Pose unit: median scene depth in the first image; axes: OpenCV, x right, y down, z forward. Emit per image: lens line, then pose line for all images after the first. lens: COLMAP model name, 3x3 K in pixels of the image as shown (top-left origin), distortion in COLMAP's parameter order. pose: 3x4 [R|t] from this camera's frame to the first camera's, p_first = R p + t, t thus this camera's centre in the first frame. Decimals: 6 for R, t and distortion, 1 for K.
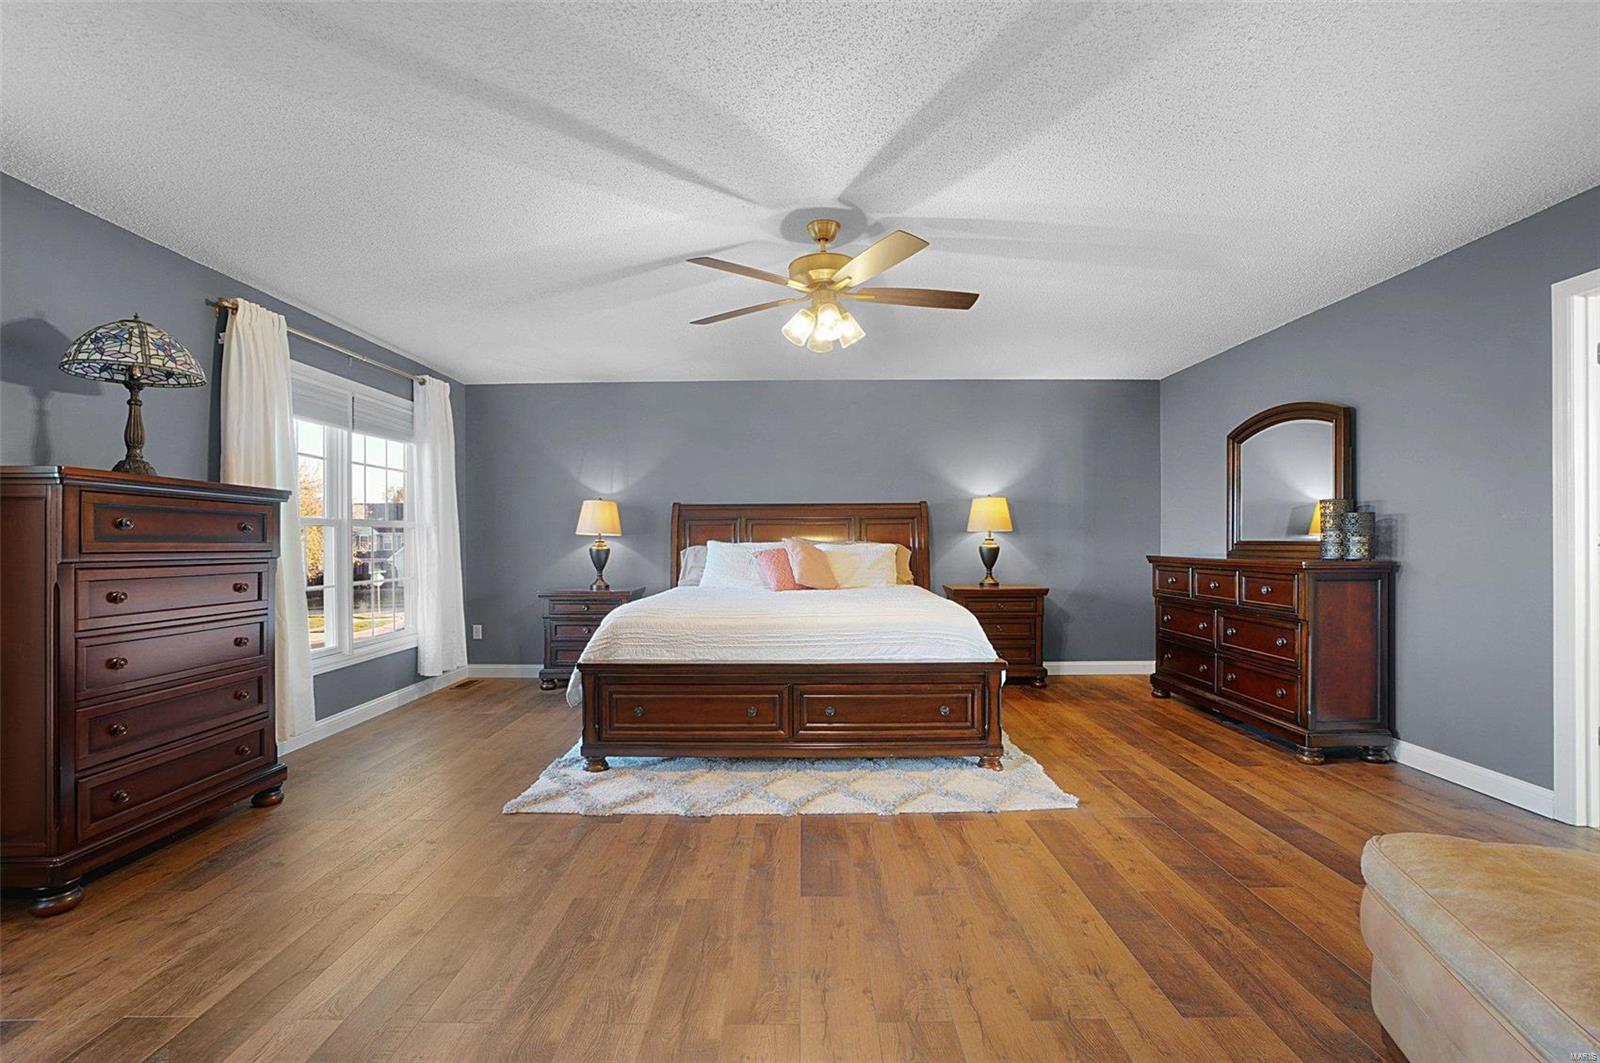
lens RADIAL K [[727.1, 0, 800.0], [0, 727.1, 531.5], [0, 0, 1]] dist [-0.027874, 0.000713]
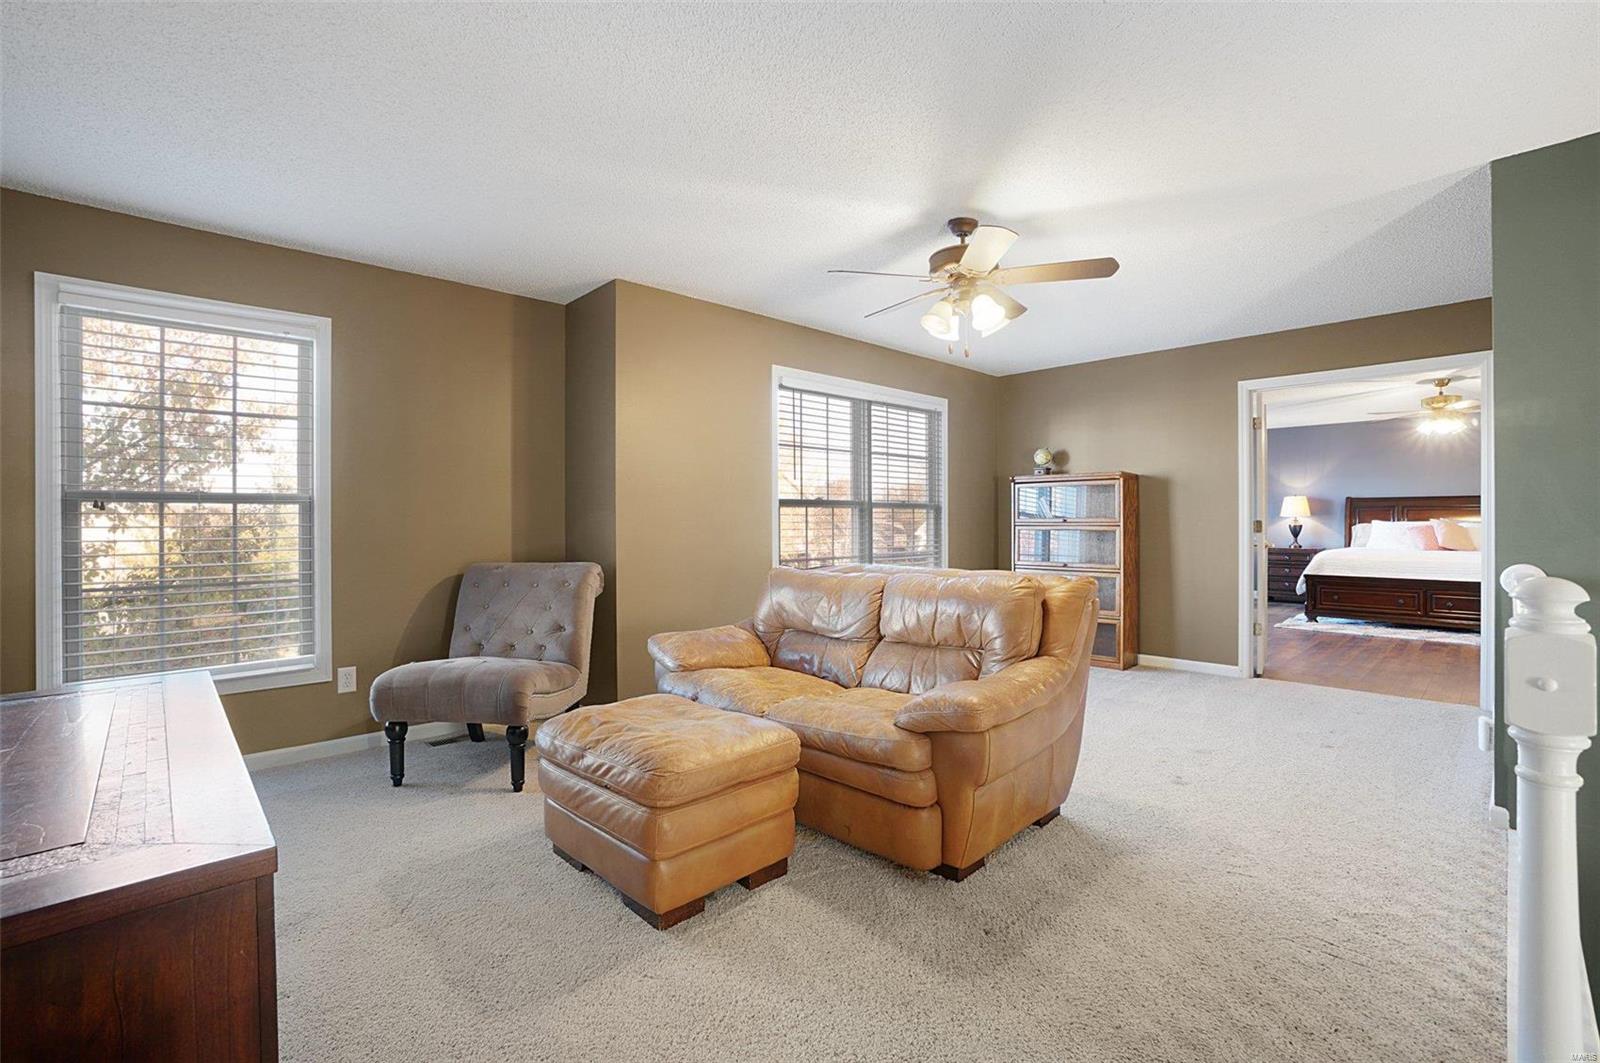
lens RADIAL K [[727.1, 0, 800.0], [0, 727.1, 531.5], [0, 0, 1]] dist [-0.027874, 0.000713]
pose [[0.706632, 0.014729, -0.707427, 0.105226], [0.001996, 0.999738, 0.022809, -0.001372], [0.707578, -0.017530, 0.706418, -1.099559]]
